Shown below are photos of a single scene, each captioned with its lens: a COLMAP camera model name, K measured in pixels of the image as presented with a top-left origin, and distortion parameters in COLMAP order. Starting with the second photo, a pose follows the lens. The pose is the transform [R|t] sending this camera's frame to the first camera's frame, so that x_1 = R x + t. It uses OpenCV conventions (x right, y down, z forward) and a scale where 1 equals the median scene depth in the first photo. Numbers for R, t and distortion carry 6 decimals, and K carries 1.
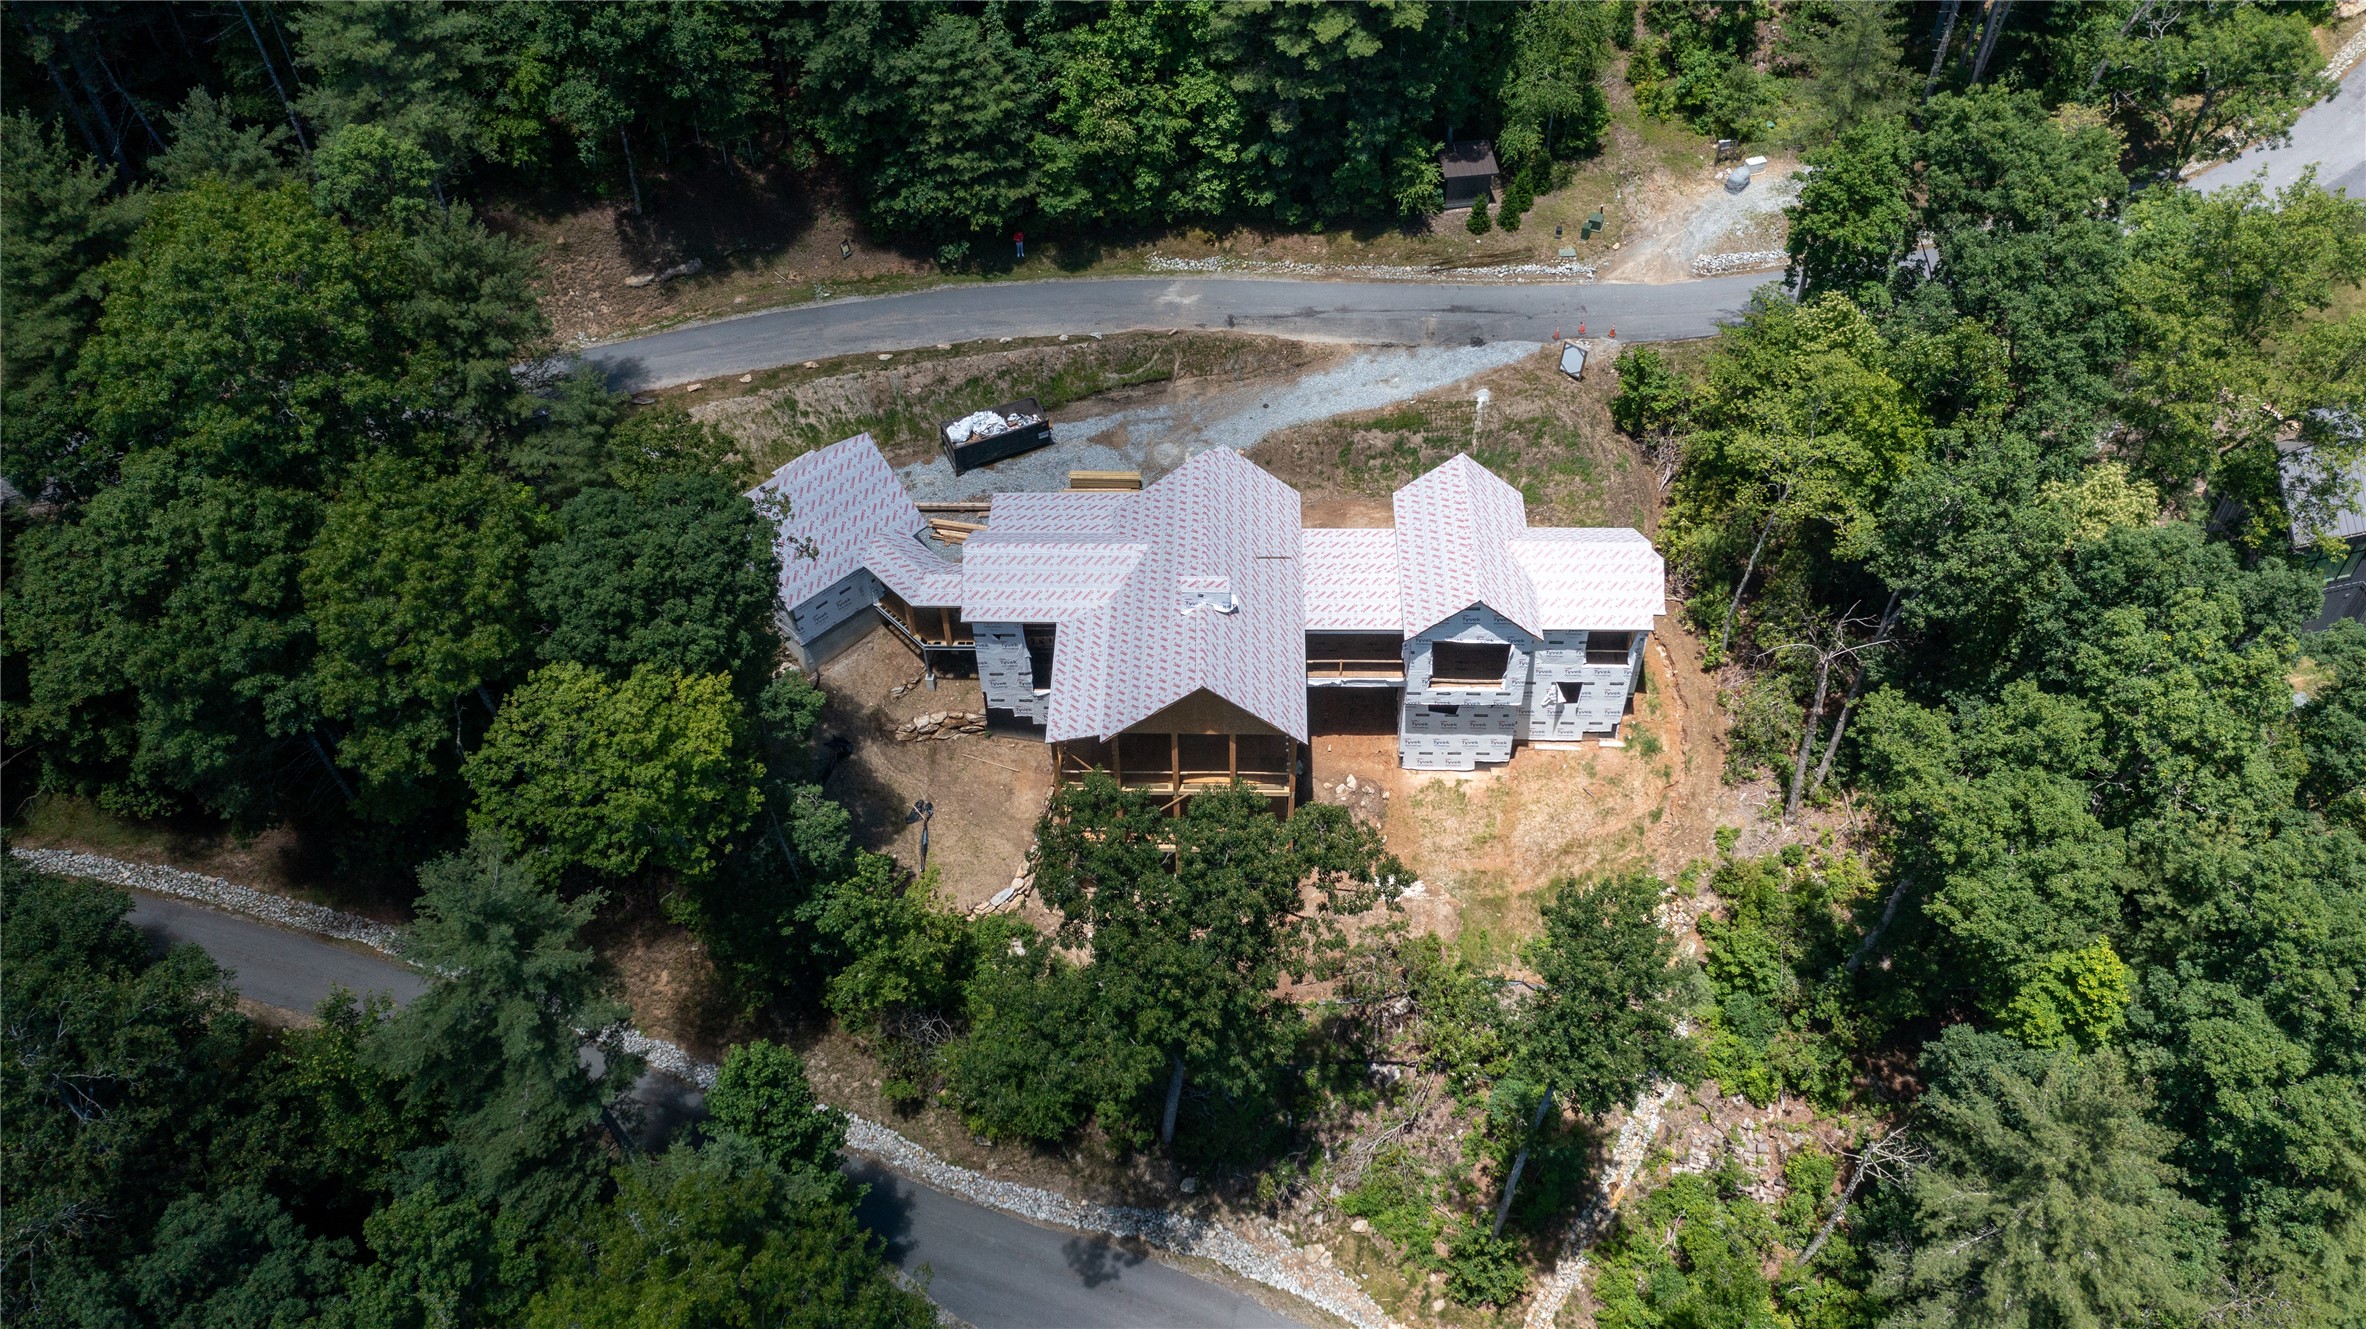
lens RADIAL K [[1876.5, 0, 1177.6], [0, 1876.5, 677.8], [0, 0, 1]] dist [0.003874, -0.001617]
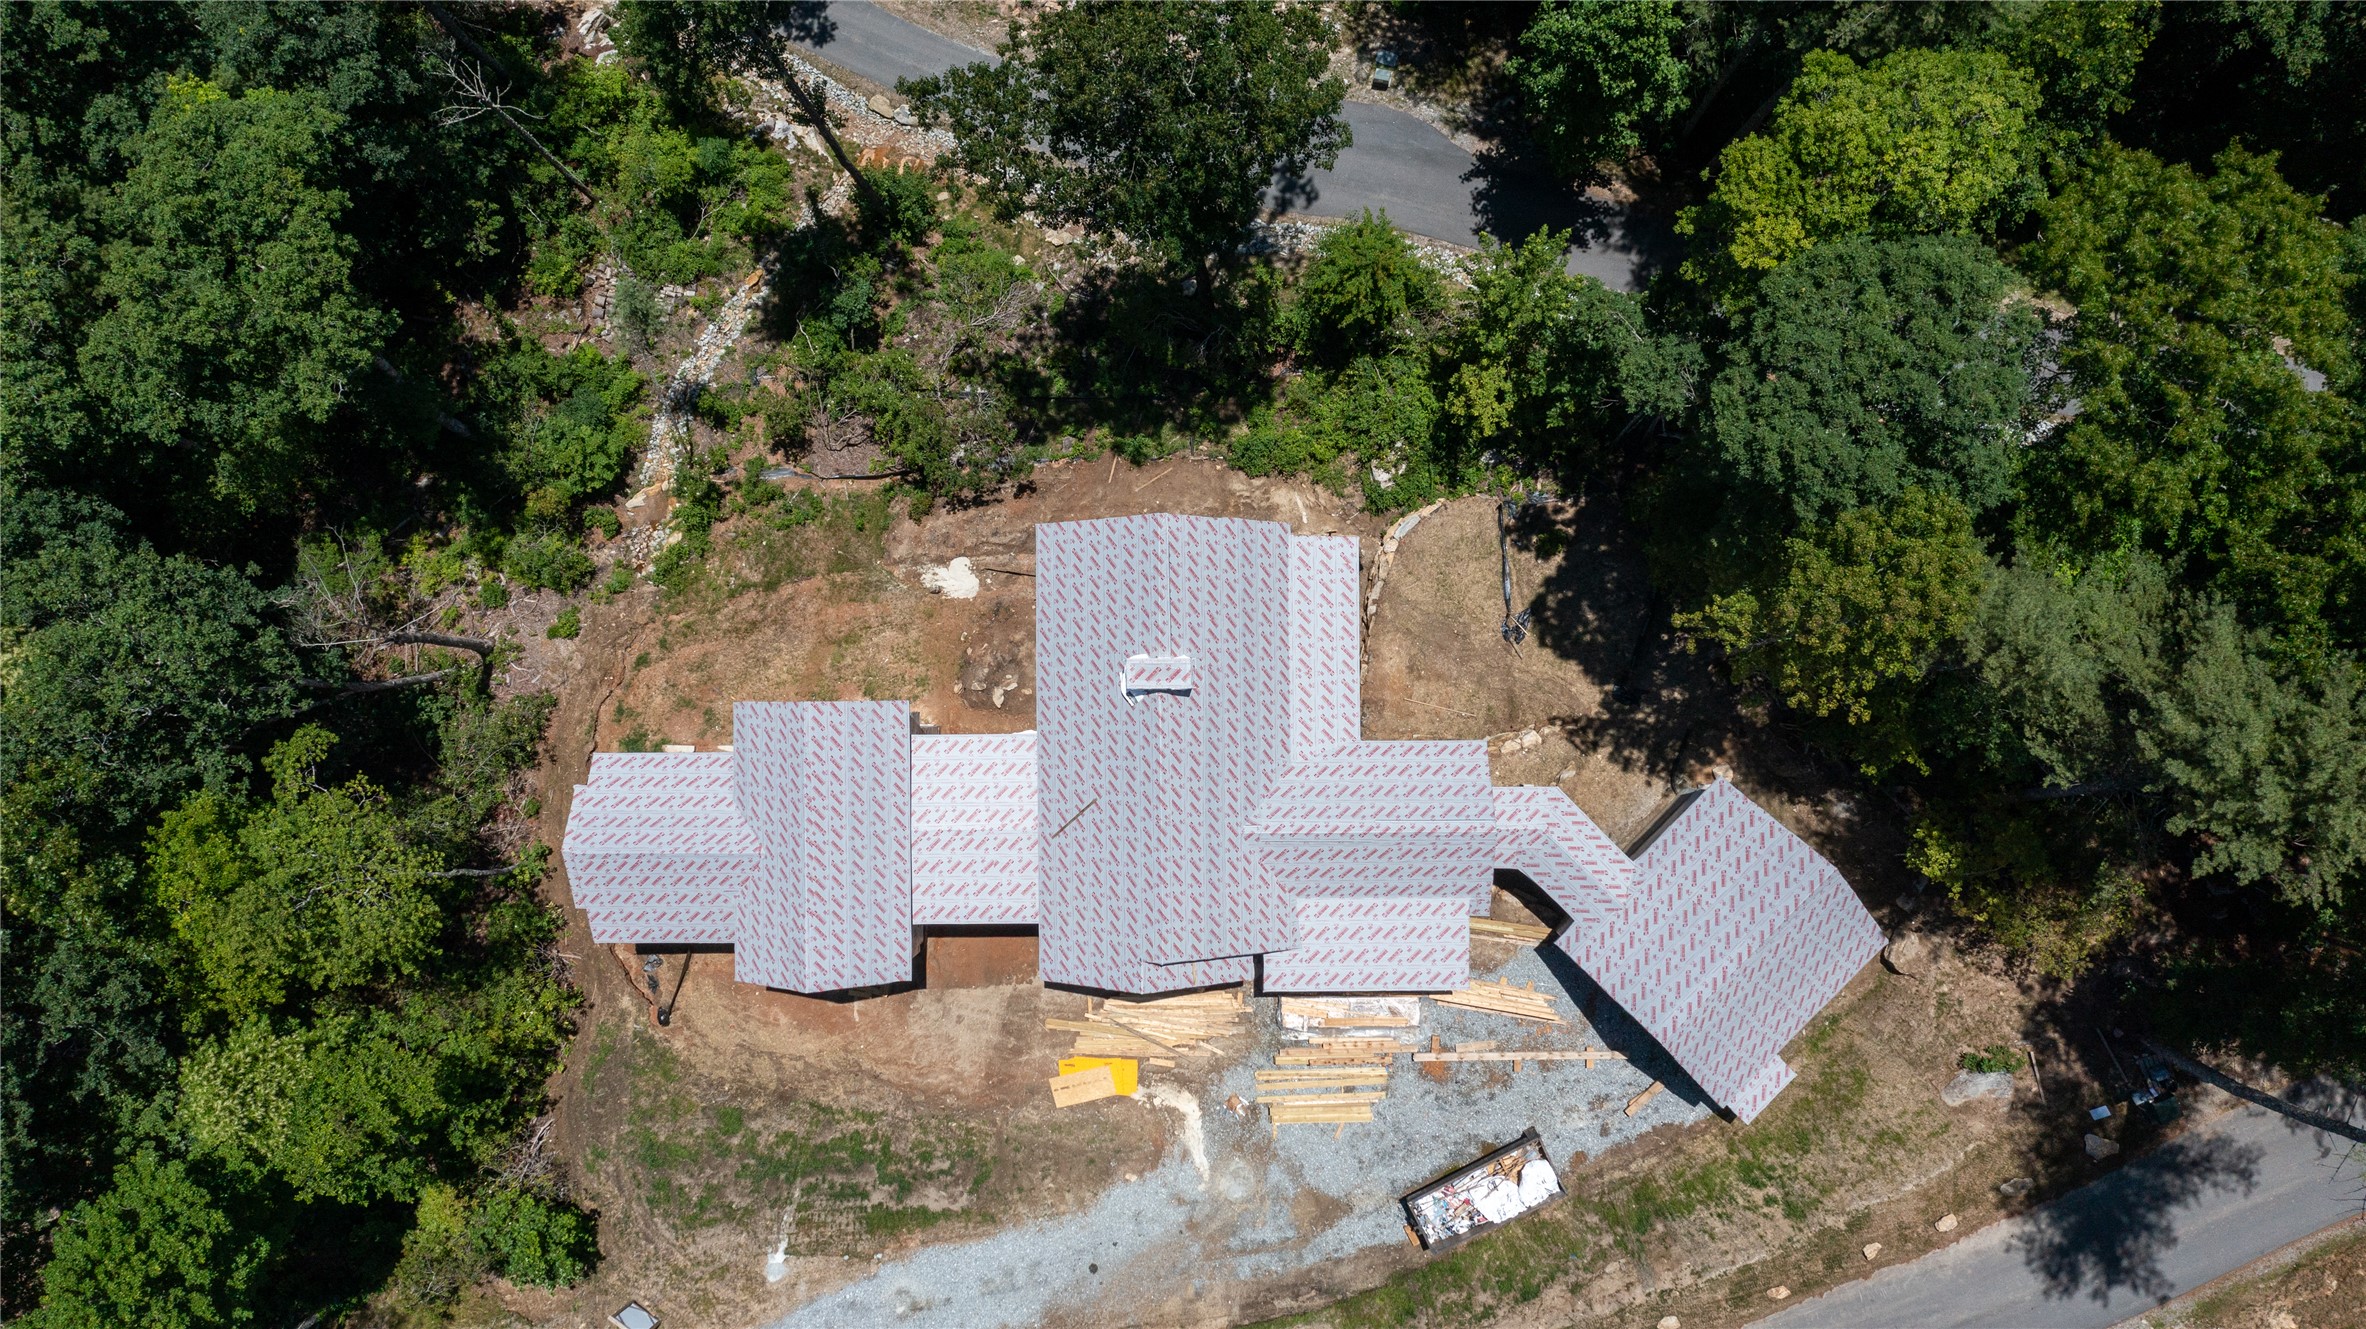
lens RADIAL K [[1876.5, 0, 1177.6], [0, 1876.5, 677.8], [0, 0, 1]] dist [0.003874, -0.001617]
pose [[-0.998505, 0.031728, 0.044511, -0.021127], [0.006786, -0.736052, 0.676890, -0.456859], [0.054239, 0.676181, 0.734737, 0.360496]]
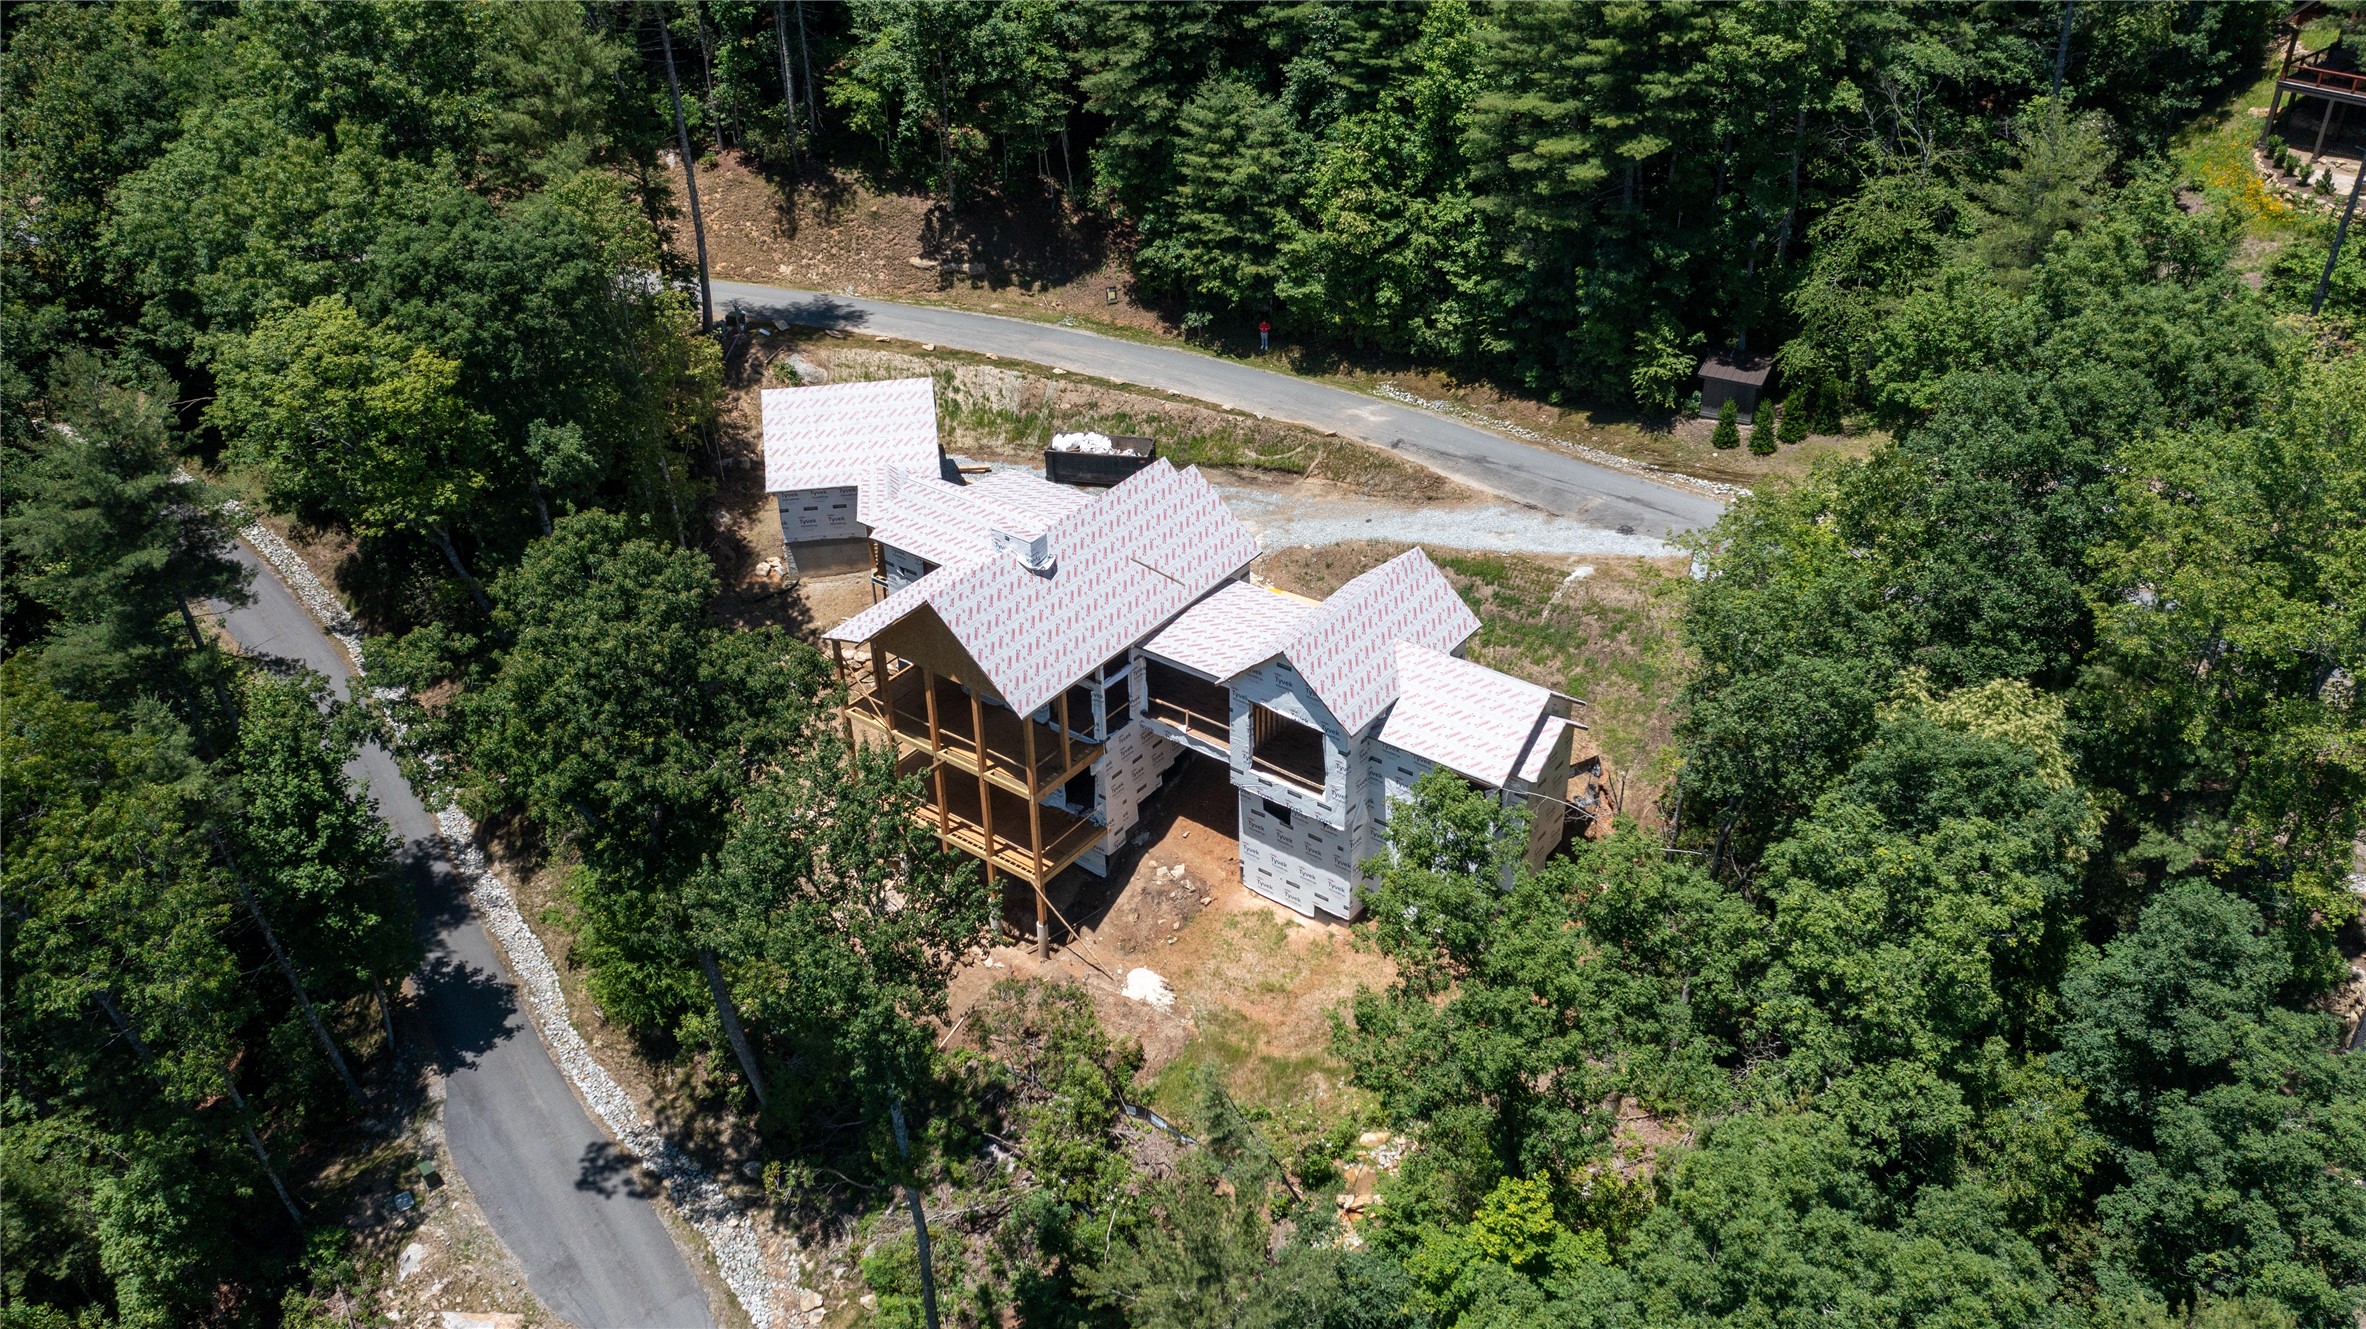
lens RADIAL K [[1876.5, 0, 1177.6], [0, 1876.5, 677.8], [0, 0, 1]] dist [0.003874, -0.001617]
pose [[0.812557, 0.315417, -0.490166, 0.445912], [-0.428243, 0.893534, -0.134926, 0.085076], [0.395422, 0.319545, 0.861123, 0.215307]]
